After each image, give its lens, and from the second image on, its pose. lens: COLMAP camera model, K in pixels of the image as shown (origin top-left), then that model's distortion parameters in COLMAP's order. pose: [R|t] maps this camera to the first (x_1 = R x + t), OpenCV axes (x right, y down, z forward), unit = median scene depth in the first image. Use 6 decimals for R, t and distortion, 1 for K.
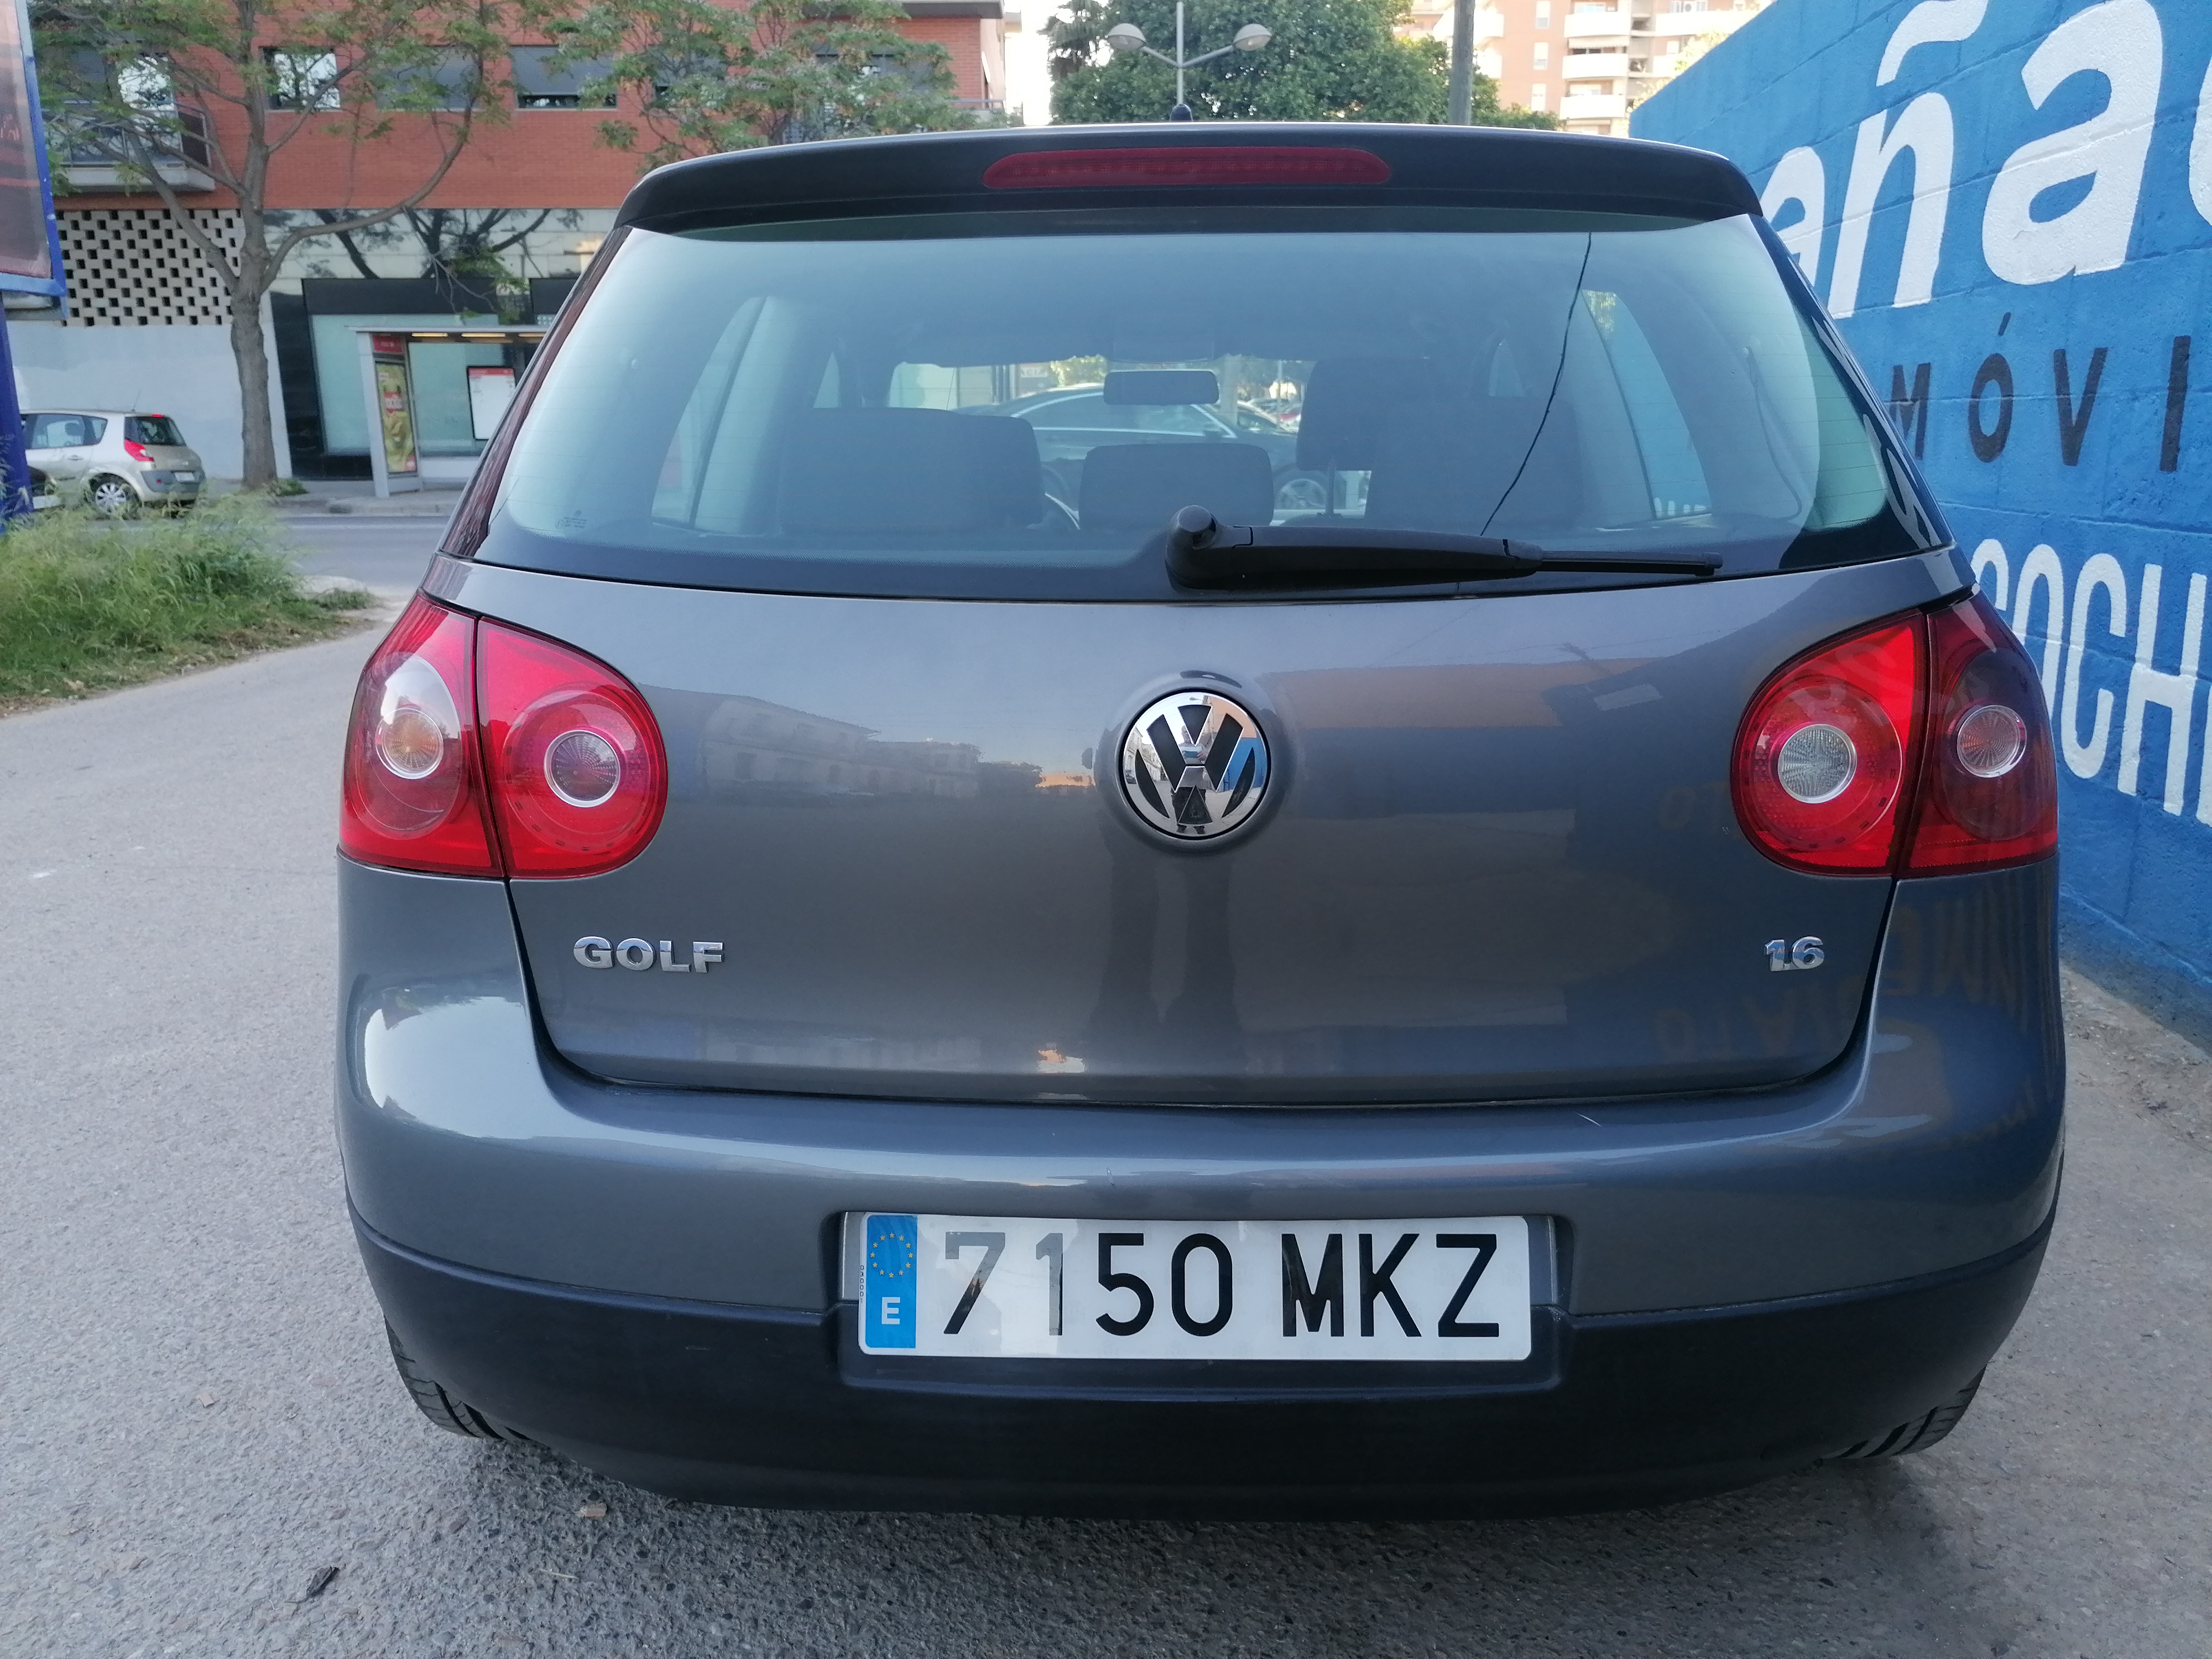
lens RADIAL K [[1653.5, 0, 1114.1], [0, 1653.5, 834.8], [0, 0, 1]] dist [0.054849, -0.071193]
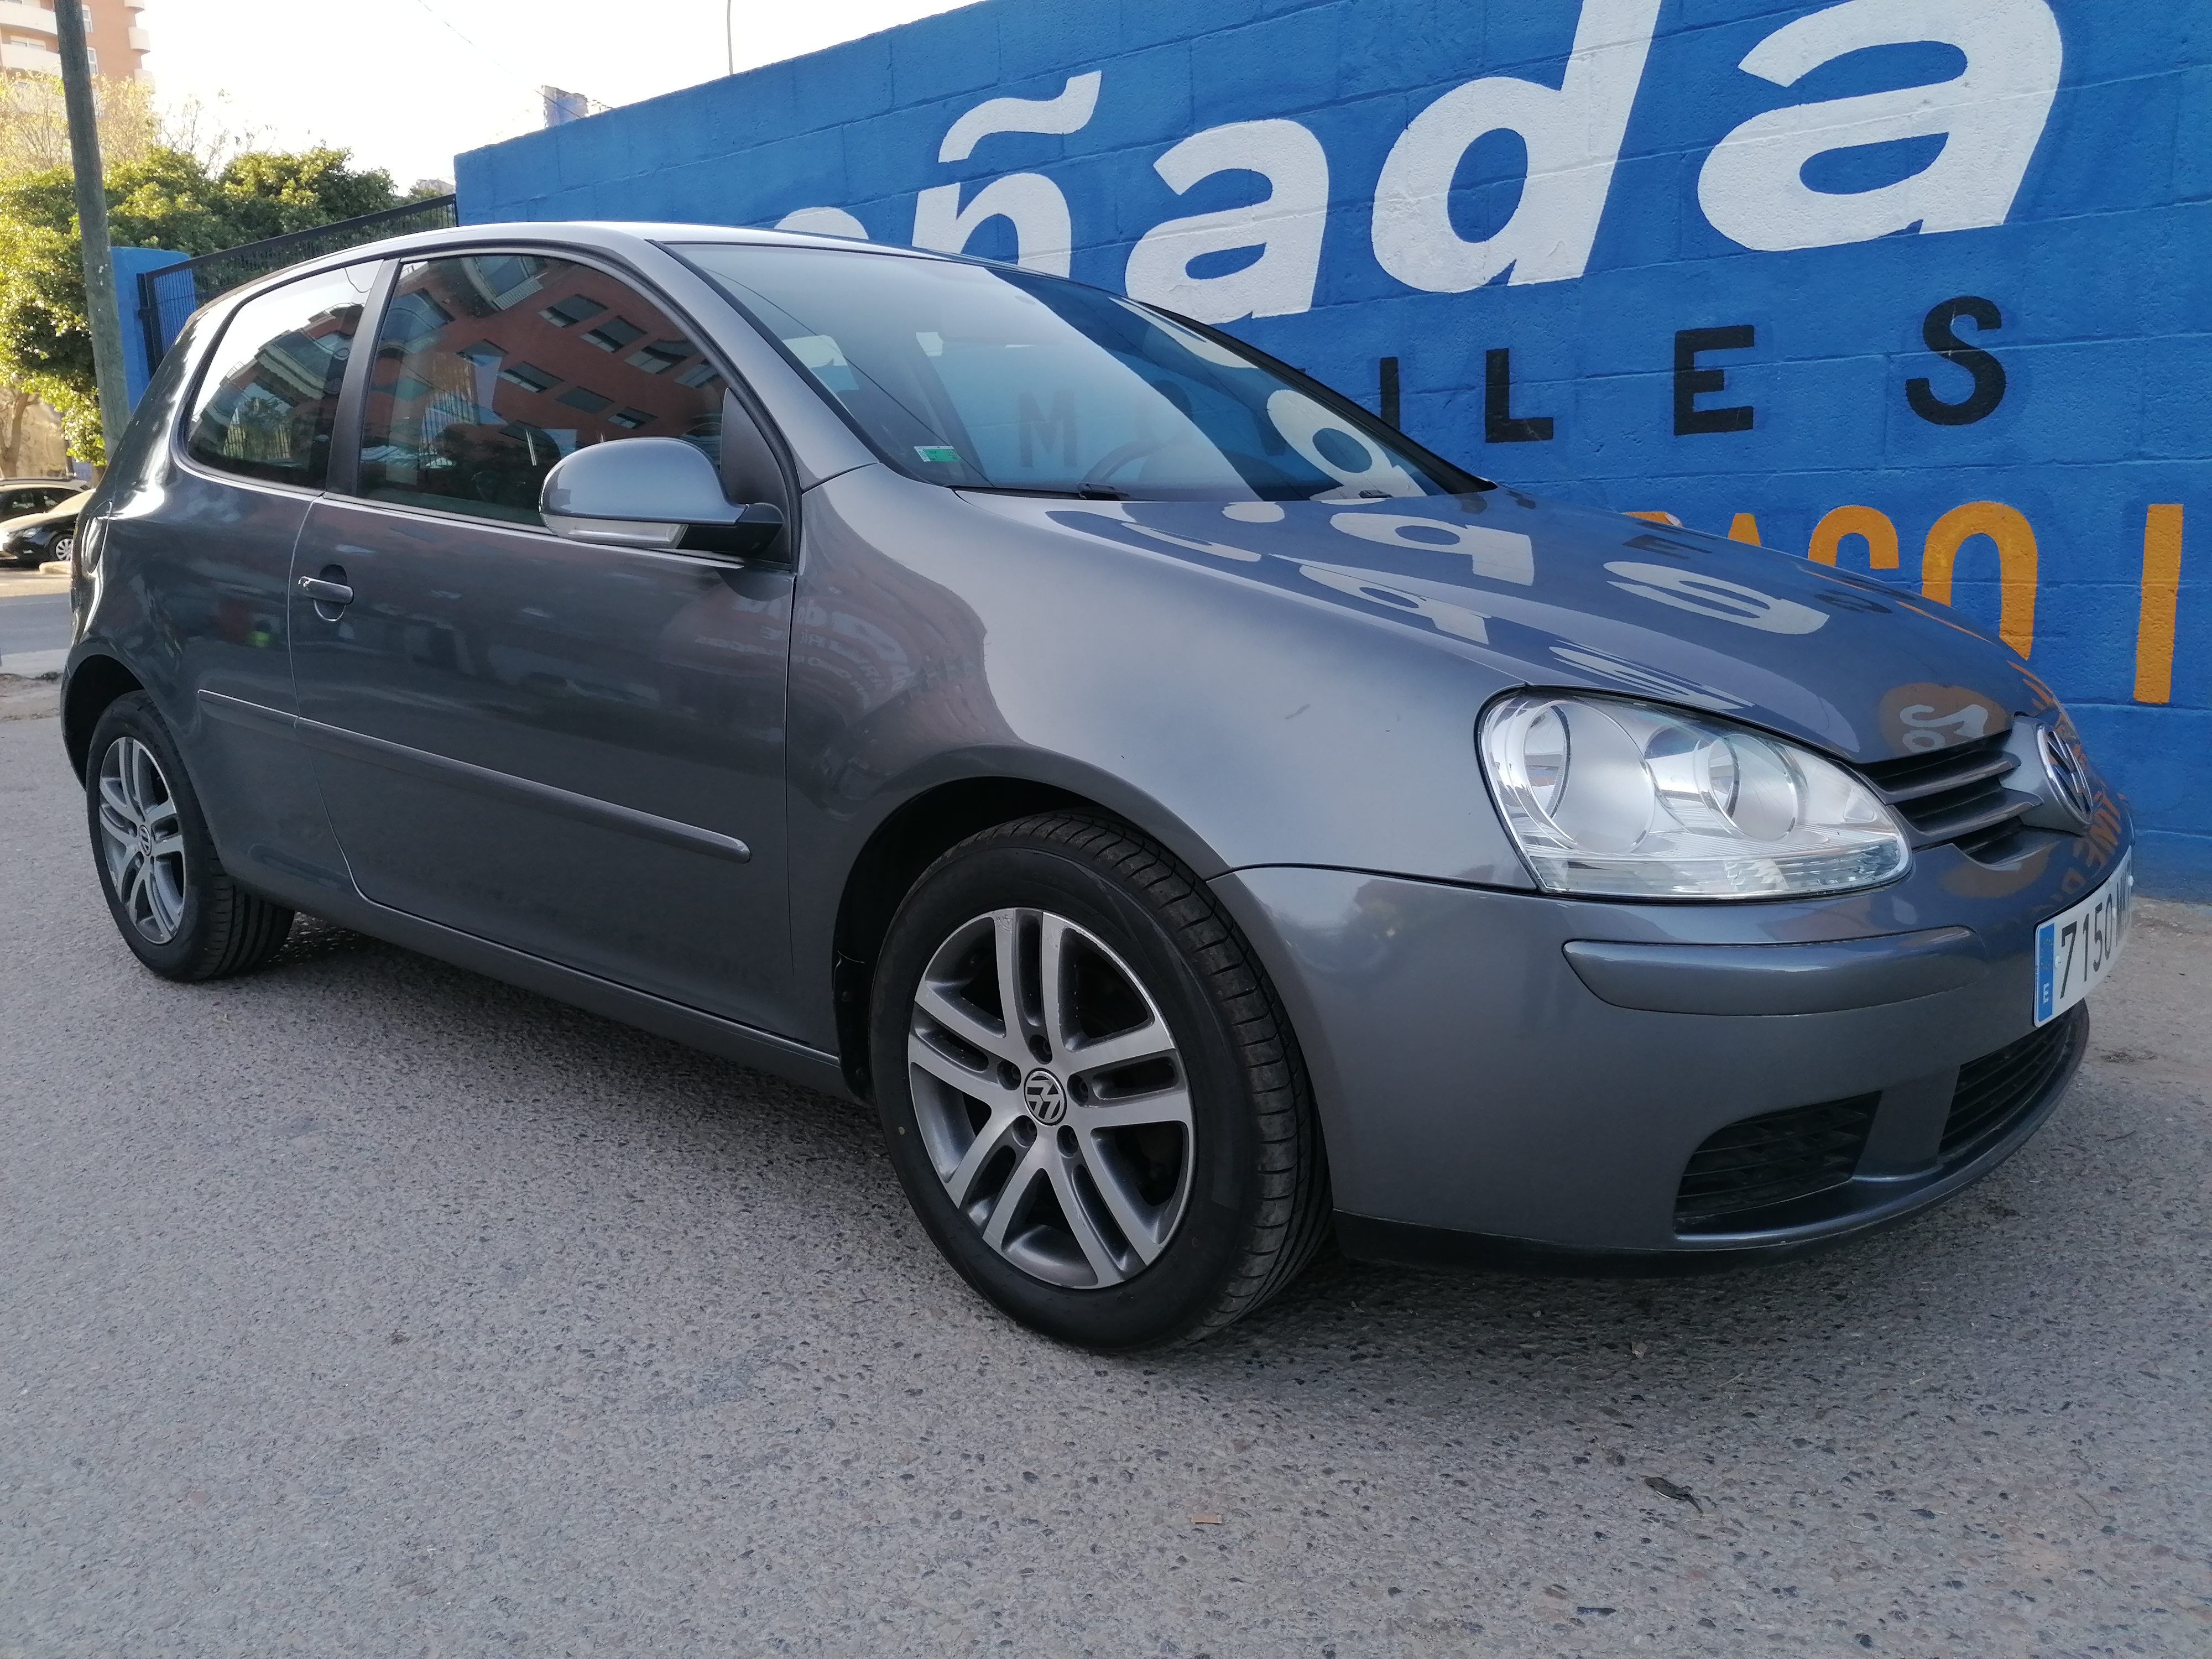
lens RADIAL K [[1643.4, 0, 1106.0], [0, 1643.4, 829.5], [0, 0, 1]] dist [0.069119, -0.087237]
pose [[0.598180, -0.152476, 0.786722, -1.153025], [0.201899, 0.978738, 0.036178, 0.011475], [-0.775511, 0.137198, 0.616246, 0.555299]]
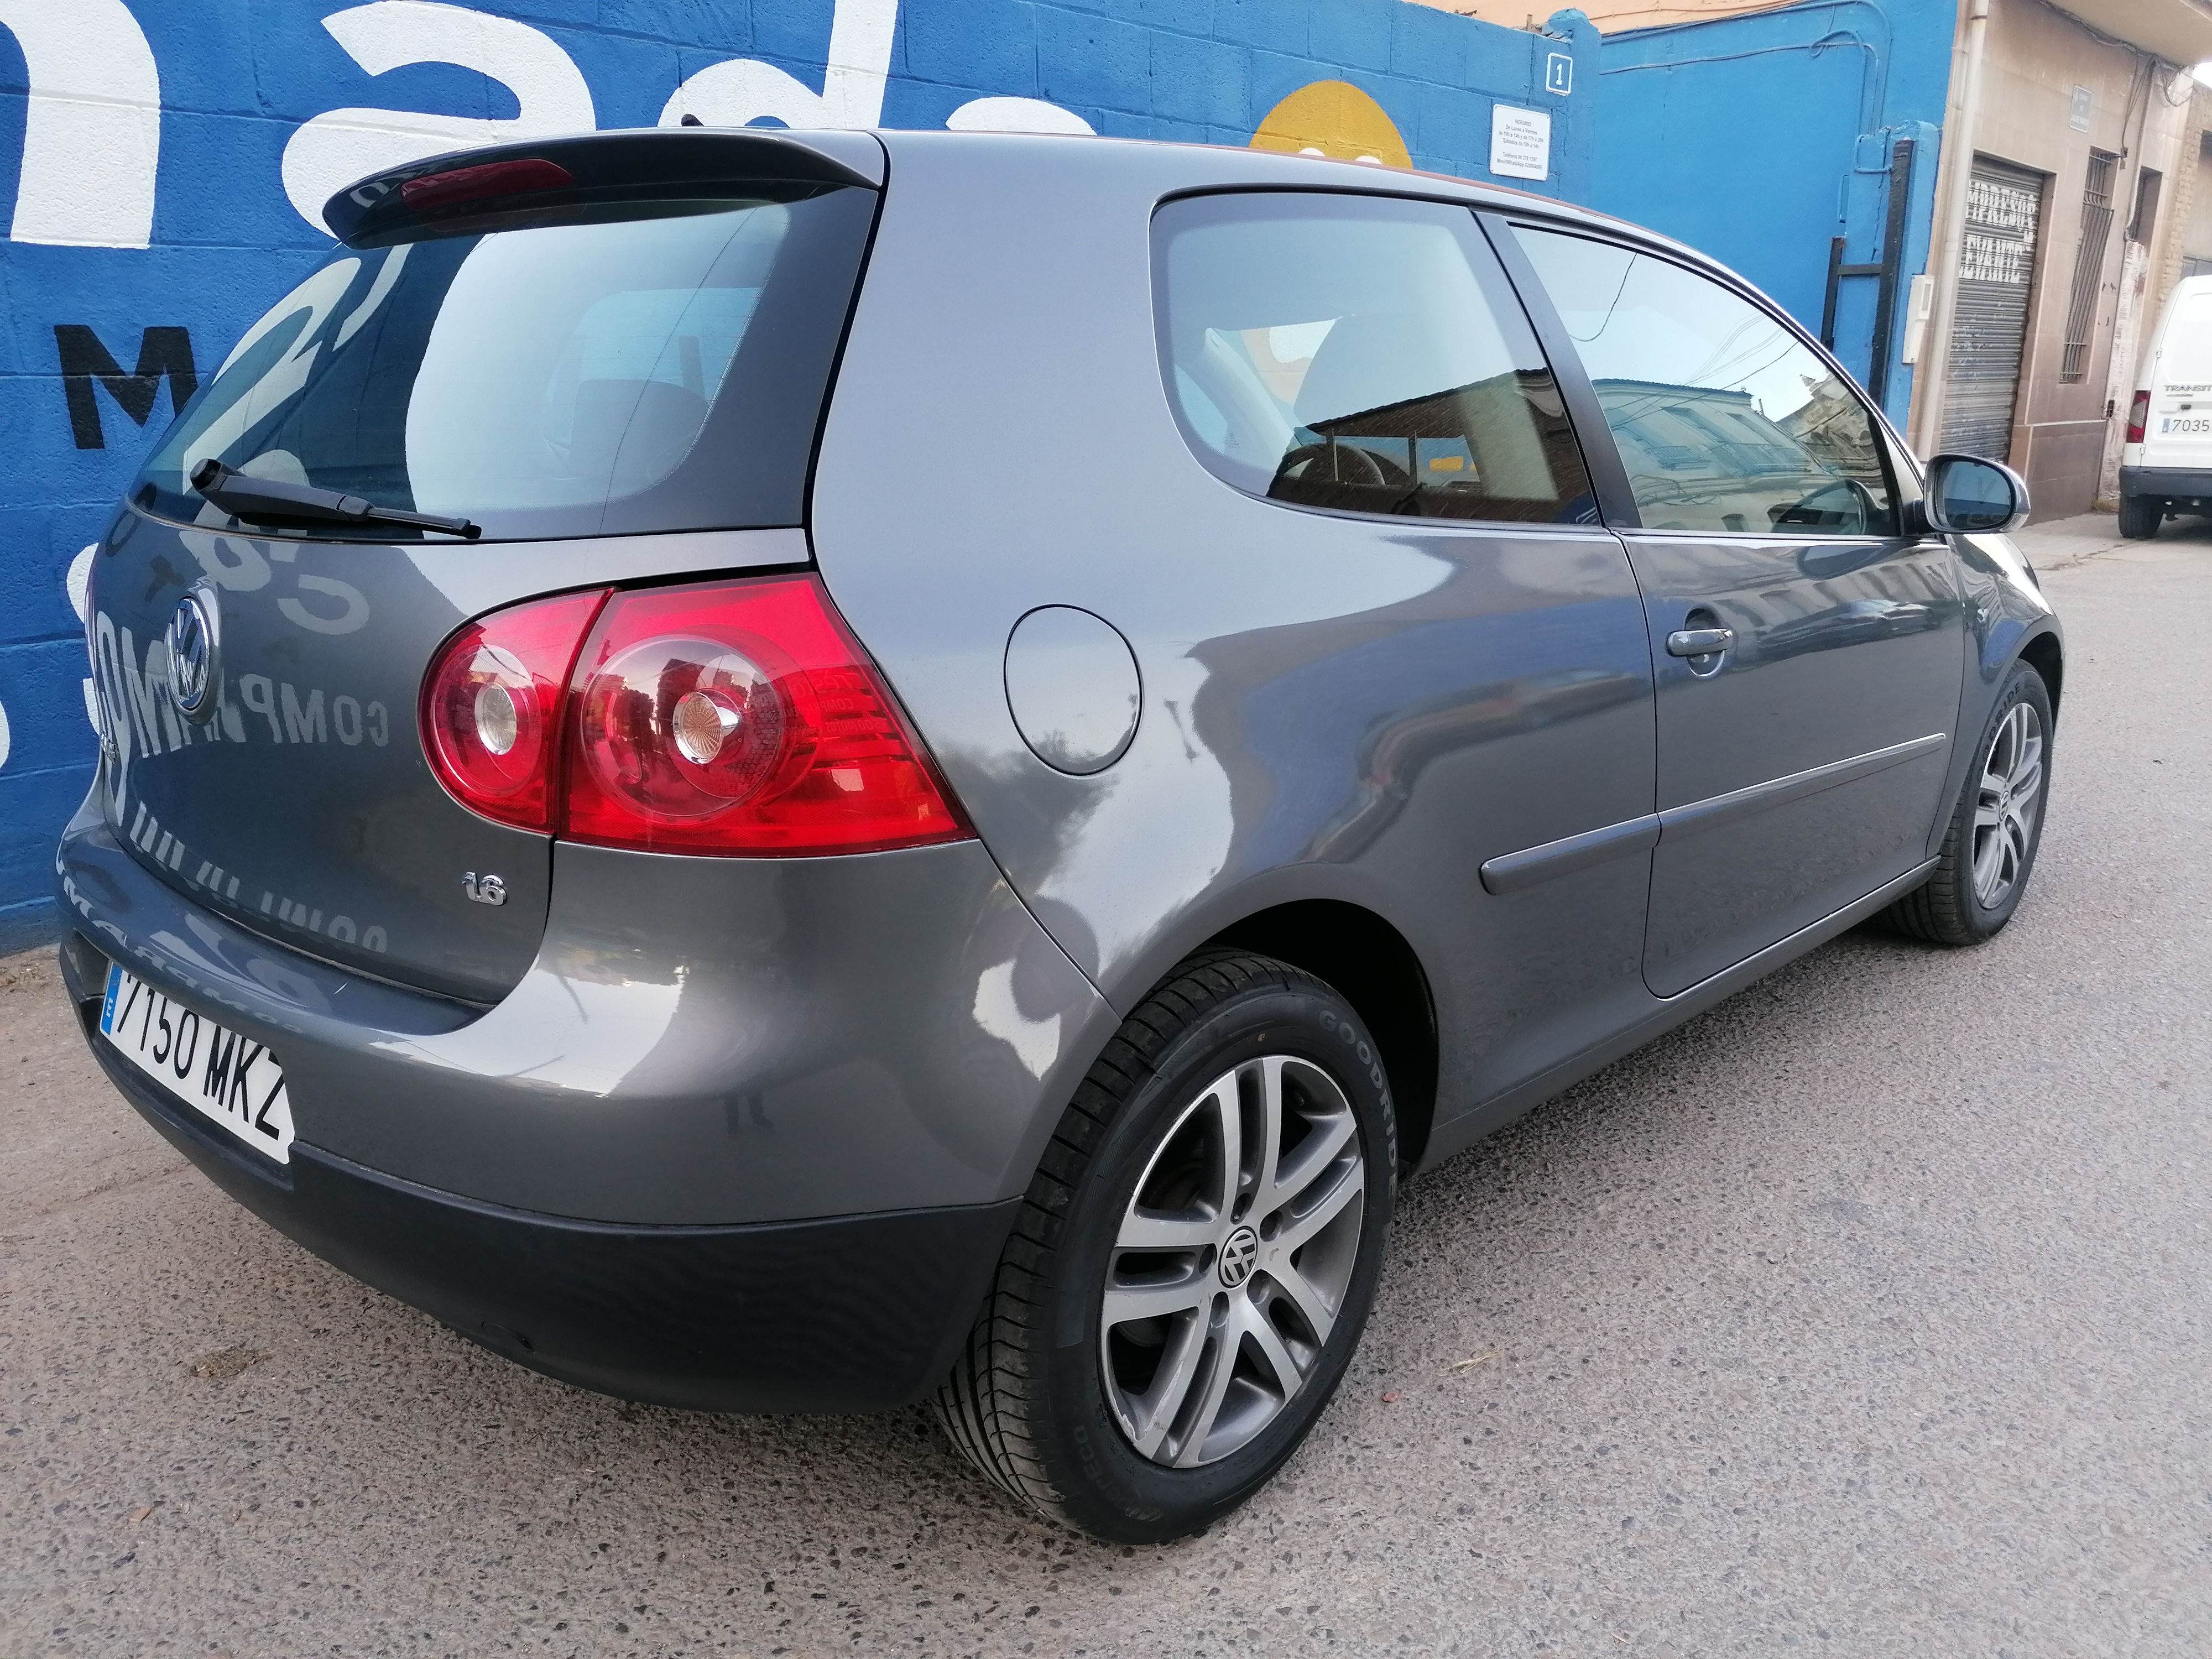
lens RADIAL K [[1647.6, 0, 1108.8], [0, 1647.6, 843.1], [0, 0, 1]] dist [0.061644, -0.081312]
pose [[-0.773648, -0.149607, 0.615699, -0.839763], [0.169925, 0.887139, 0.429080, -0.717954], [-0.610404, 0.436580, -0.660912, 2.969085]]
